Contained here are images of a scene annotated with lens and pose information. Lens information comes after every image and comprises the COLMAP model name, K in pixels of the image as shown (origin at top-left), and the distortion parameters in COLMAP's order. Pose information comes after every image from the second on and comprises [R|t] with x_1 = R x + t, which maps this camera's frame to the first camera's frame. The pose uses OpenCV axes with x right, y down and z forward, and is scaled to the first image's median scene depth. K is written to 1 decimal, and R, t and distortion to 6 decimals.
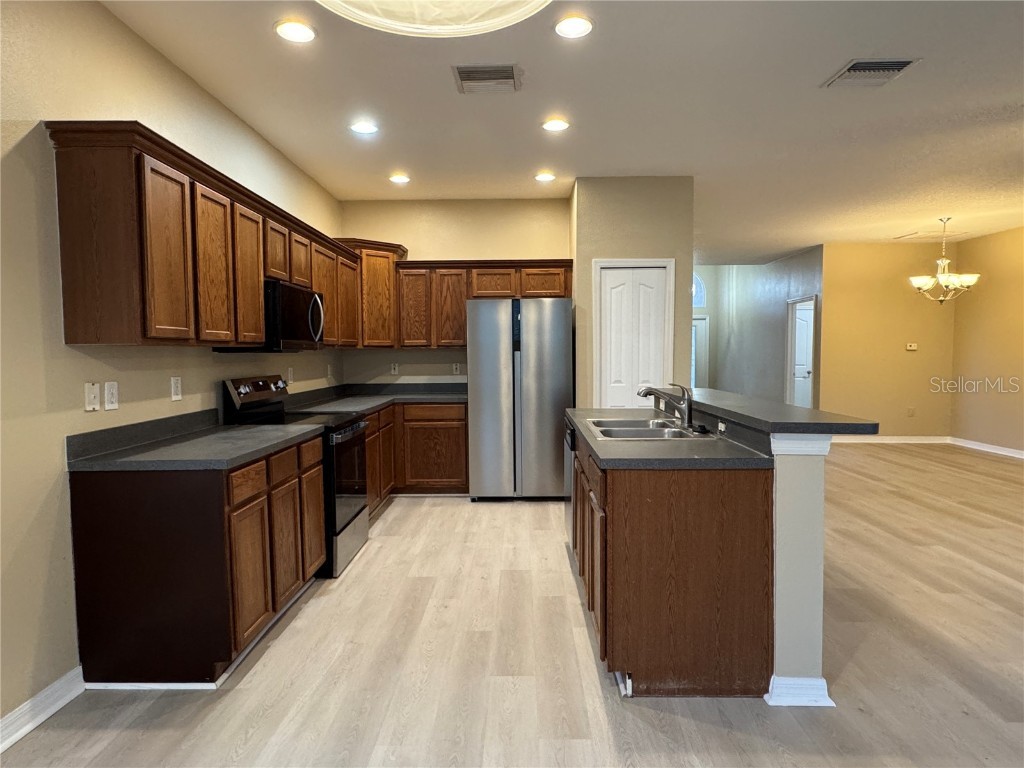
lens RADIAL K [[613.1, 0, 510.0], [0, 613.1, 386.7], [0, 0, 1]] dist [0.000035, 0.001824]
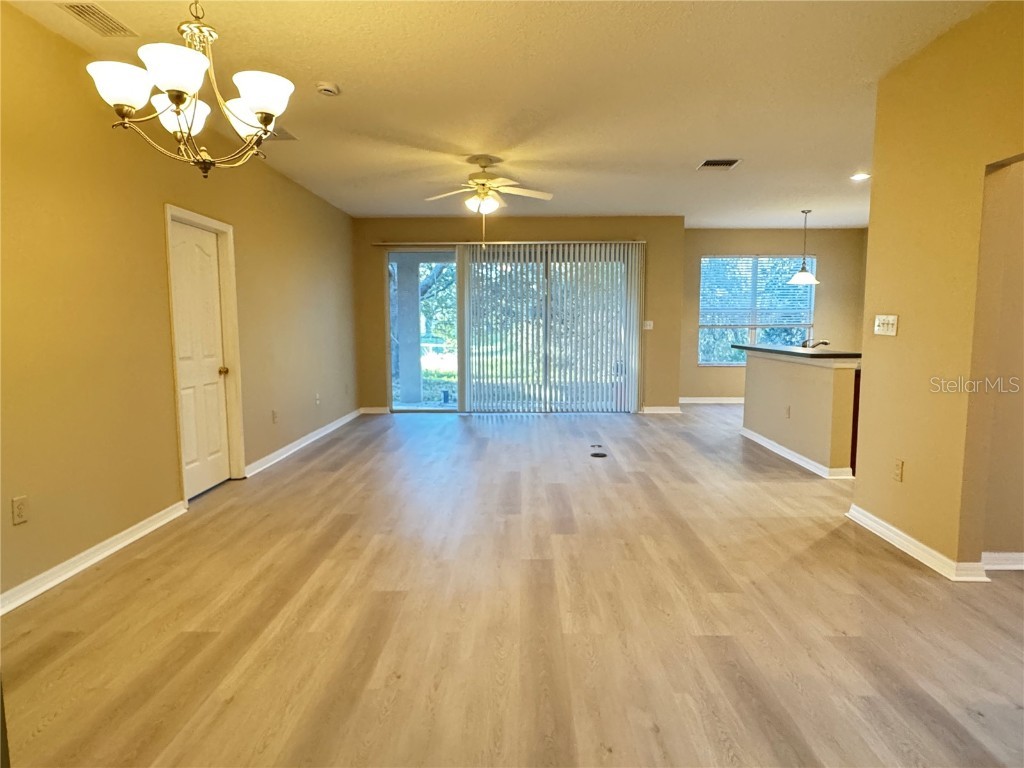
lens RADIAL K [[615.1, 0, 512.5], [0, 615.1, 385.5], [0, 0, 1]] dist [0.003765, 0.000298]
pose [[-0.999967, 0.008103, -0.000779, 1.177052], [0.007879, 0.987521, 0.157289, -0.166375], [0.002043, 0.157277, -0.987552, 2.843479]]
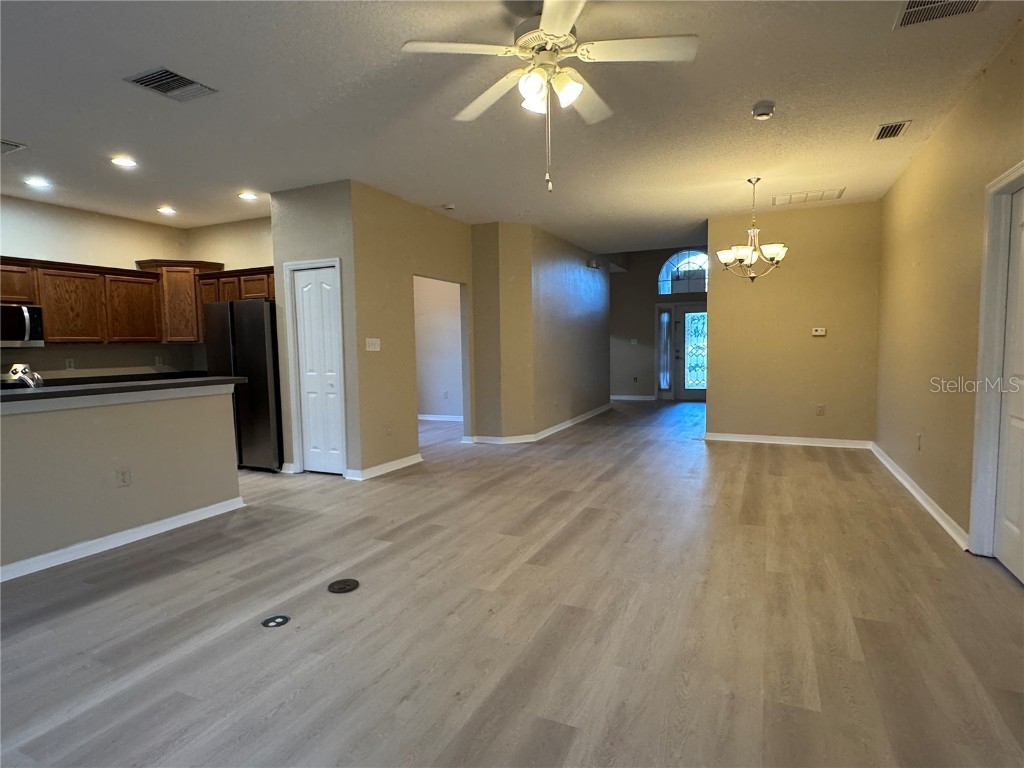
lens RADIAL K [[567.1, 0, 506.4], [0, 567.1, 384.2], [0, 0, 1]] dist [0.000202, 0.000841]
pose [[0.914992, 0.017589, -0.403088, 1.523883], [-0.009781, 0.999723, 0.021421, -0.015094], [0.403353, -0.015657, 0.914910, 0.316319]]
